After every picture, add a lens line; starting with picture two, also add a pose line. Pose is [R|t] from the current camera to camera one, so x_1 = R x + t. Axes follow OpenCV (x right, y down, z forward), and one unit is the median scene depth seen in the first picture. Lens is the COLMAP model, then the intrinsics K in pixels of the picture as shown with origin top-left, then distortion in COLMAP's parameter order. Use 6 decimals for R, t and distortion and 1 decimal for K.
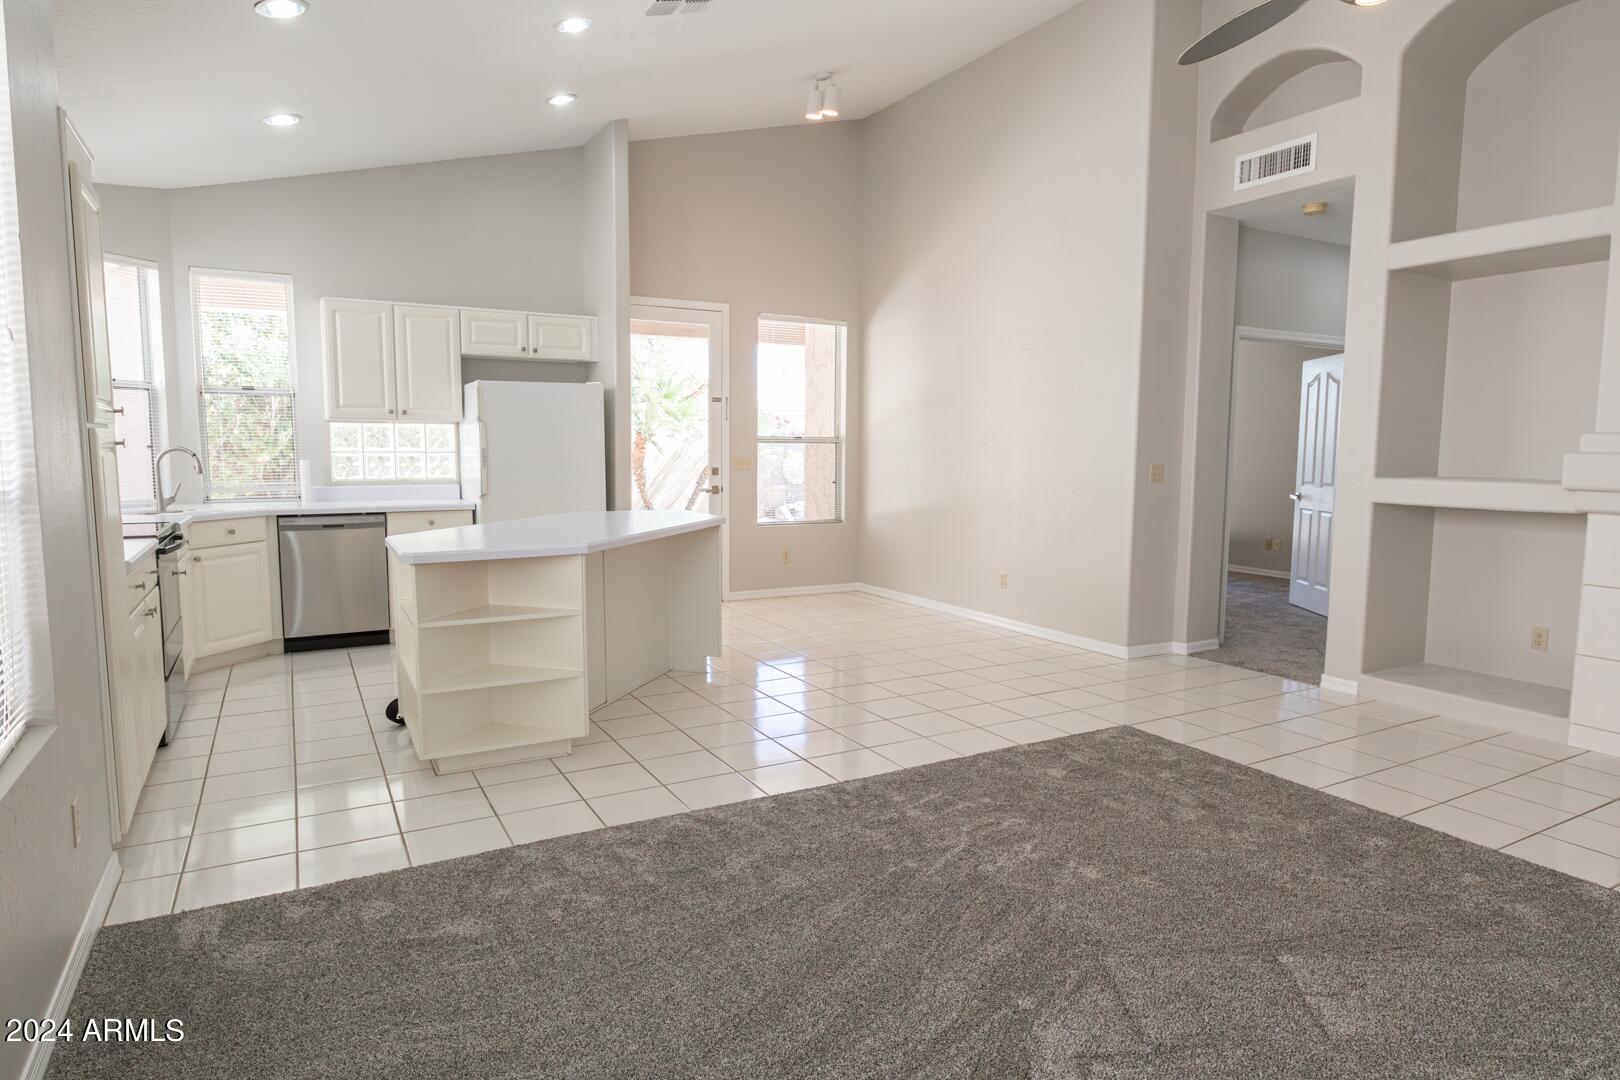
lens RADIAL K [[934.0, 0, 813.6], [0, 934.0, 535.8], [0, 0, 1]] dist [-0.013034, 0.004108]
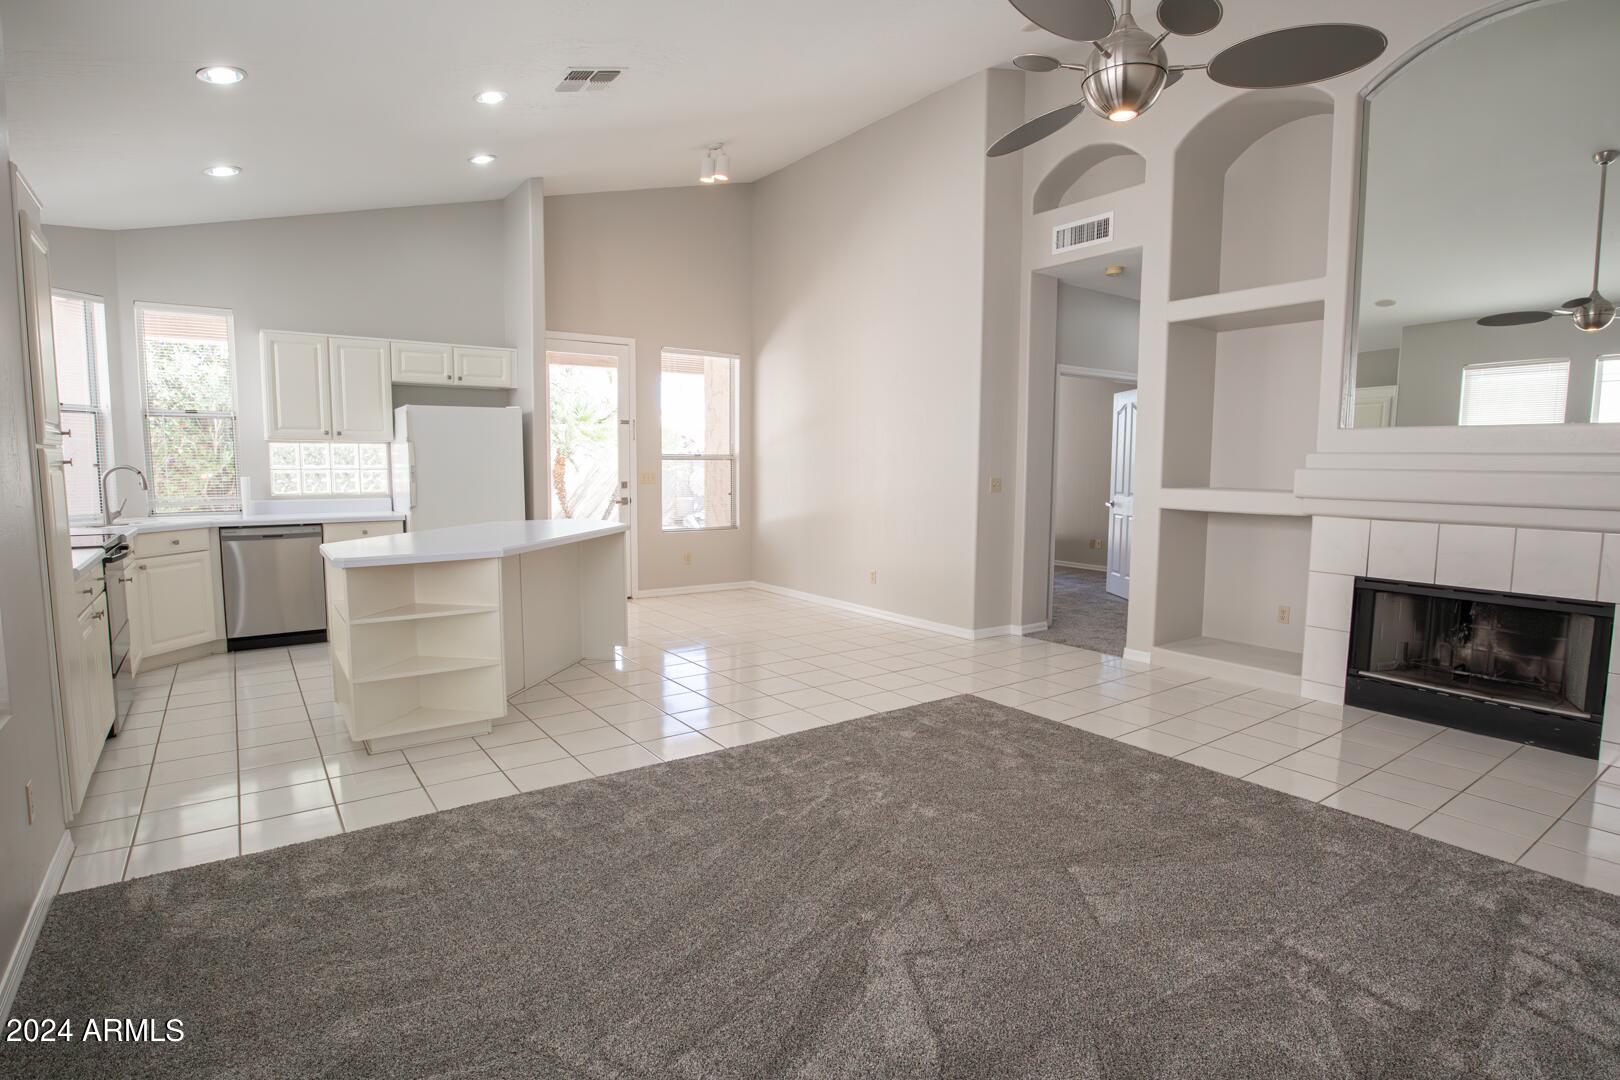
lens RADIAL K [[818.5, 0, 813.9], [0, 818.5, 537.7], [0, 0, 1]] dist [-0.043125, 0.012317]
pose [[0.993623, -0.010799, 0.112239, 0.016322], [0.011277, 0.999930, -0.003621, 0.002053], [-0.112192, 0.004864, 0.993675, -0.022857]]
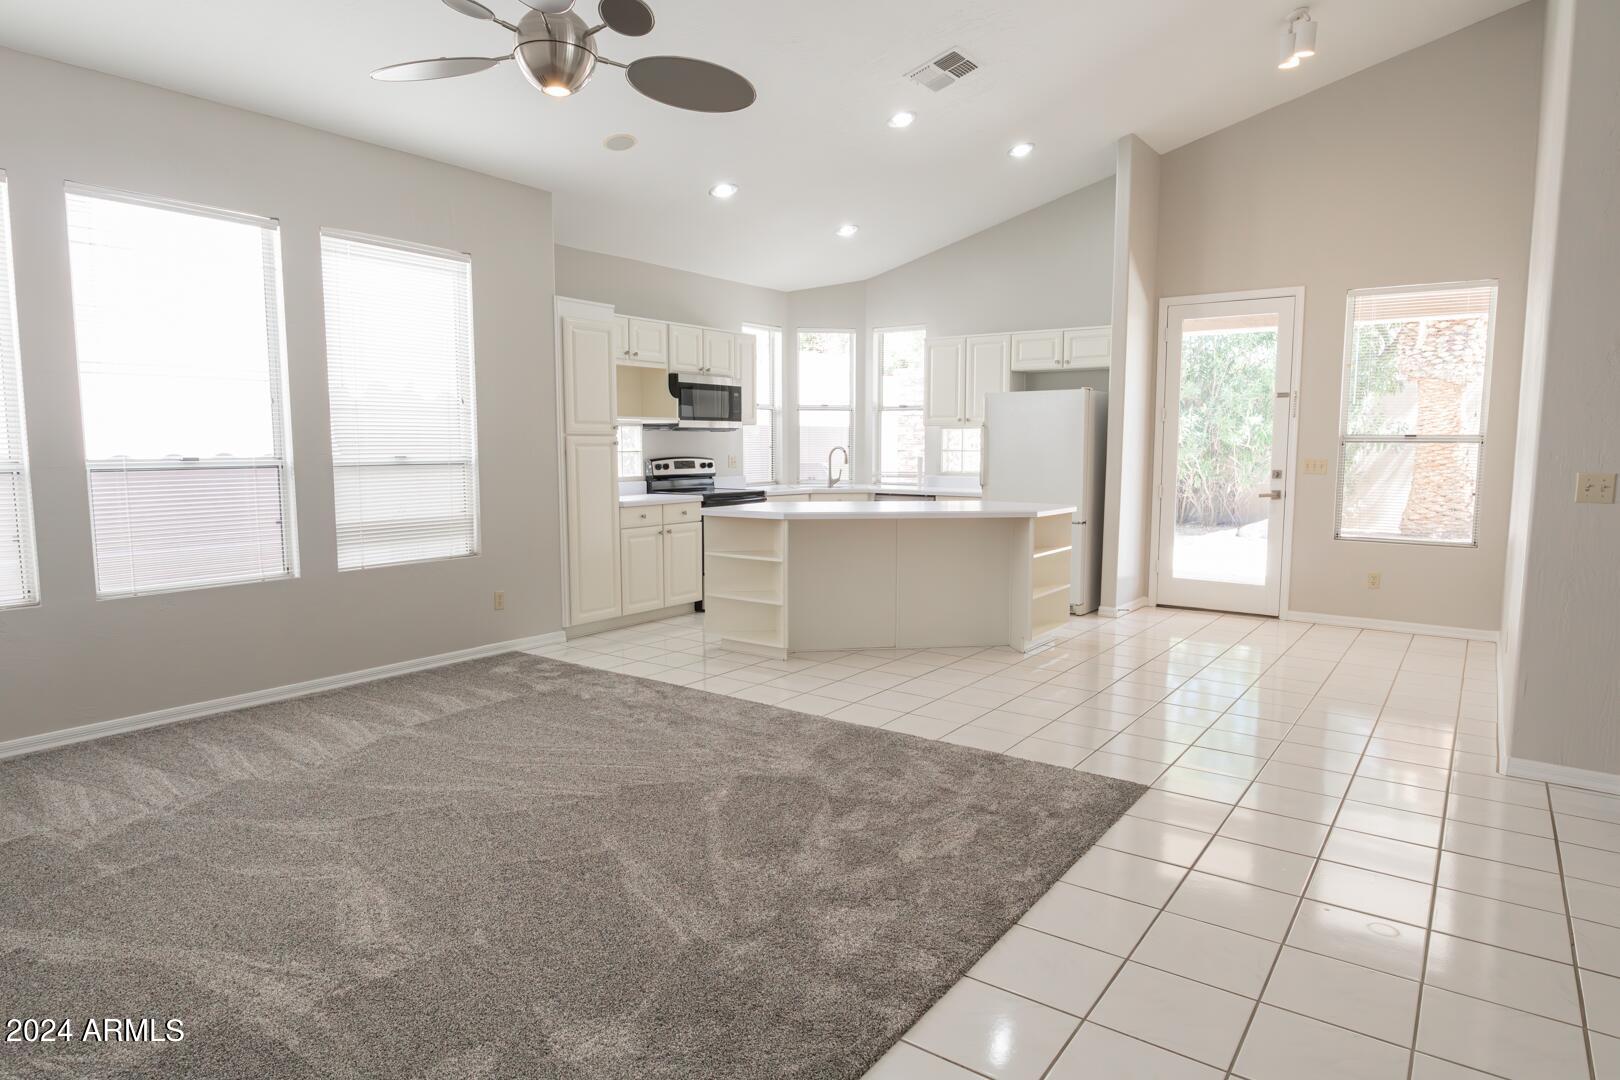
lens RADIAL K [[934.0, 0, 813.6], [0, 934.0, 535.8], [0, 0, 1]] dist [-0.013034, 0.004108]
pose [[0.415581, 0.083856, -0.905682, 0.709682], [-0.089080, 0.994706, 0.051223, -0.021754], [0.905184, 0.059390, 0.420851, 0.292397]]
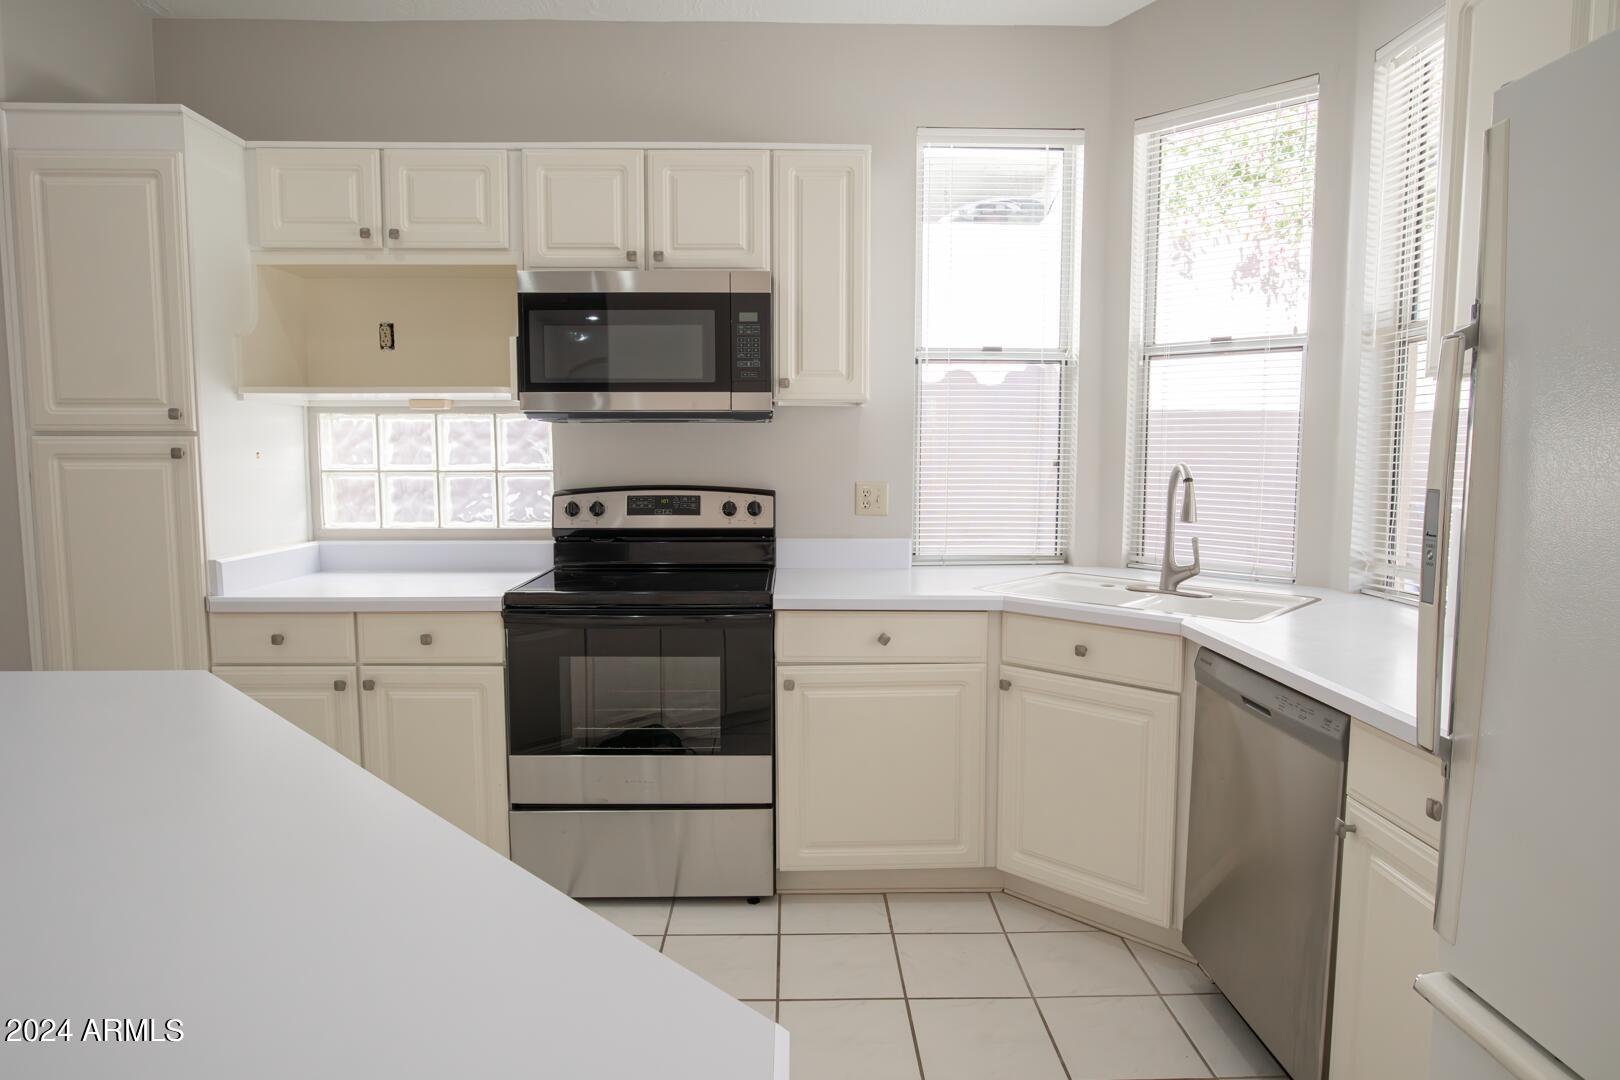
lens RADIAL K [[930.9, 0, 815.4], [0, 930.9, 535.3], [0, 0, 1]] dist [-0.051667, 0.024341]
pose [[-0.467435, 0.071521, -0.881130, -0.159573], [-0.092027, 0.987370, 0.128965, -0.098757], [0.879225, 0.141370, -0.454949, 1.009290]]
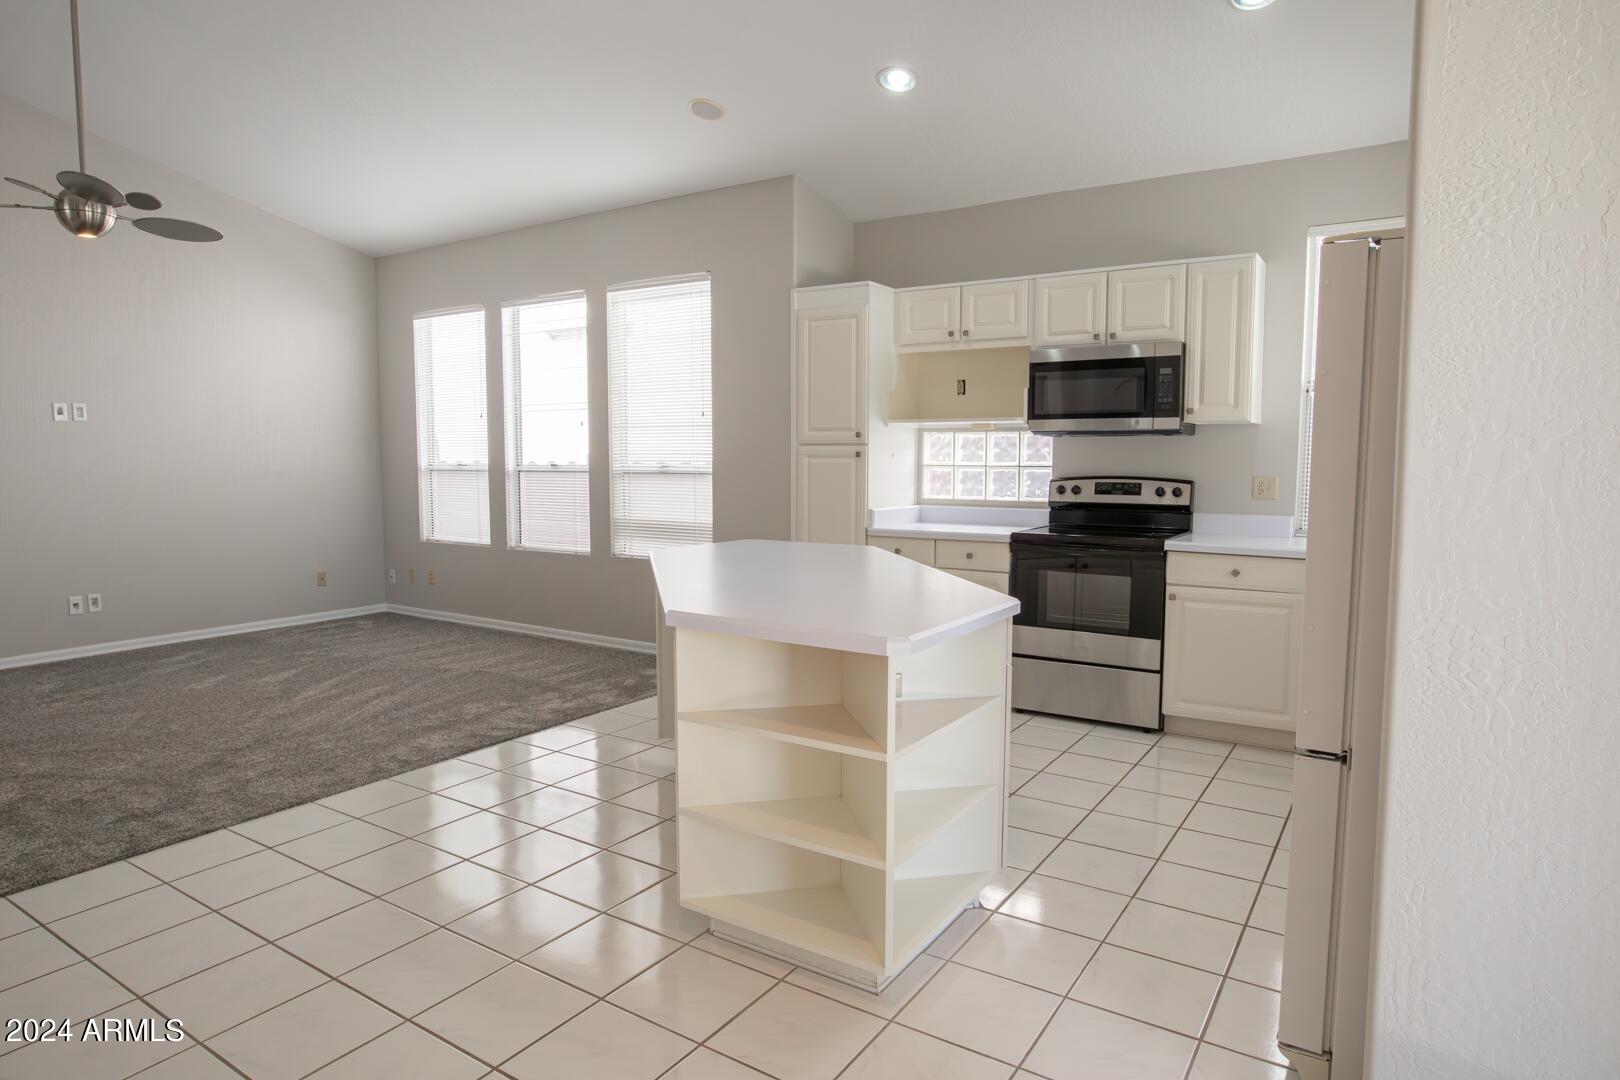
lens RADIAL K [[934.0, 0, 813.6], [0, 934.0, 535.8], [0, 0, 1]] dist [-0.013034, 0.004108]
pose [[-0.889760, 0.029452, -0.455478, 0.042619], [-0.054135, 0.984063, 0.169382, -0.125355], [0.453208, 0.175366, -0.873985, 1.311309]]
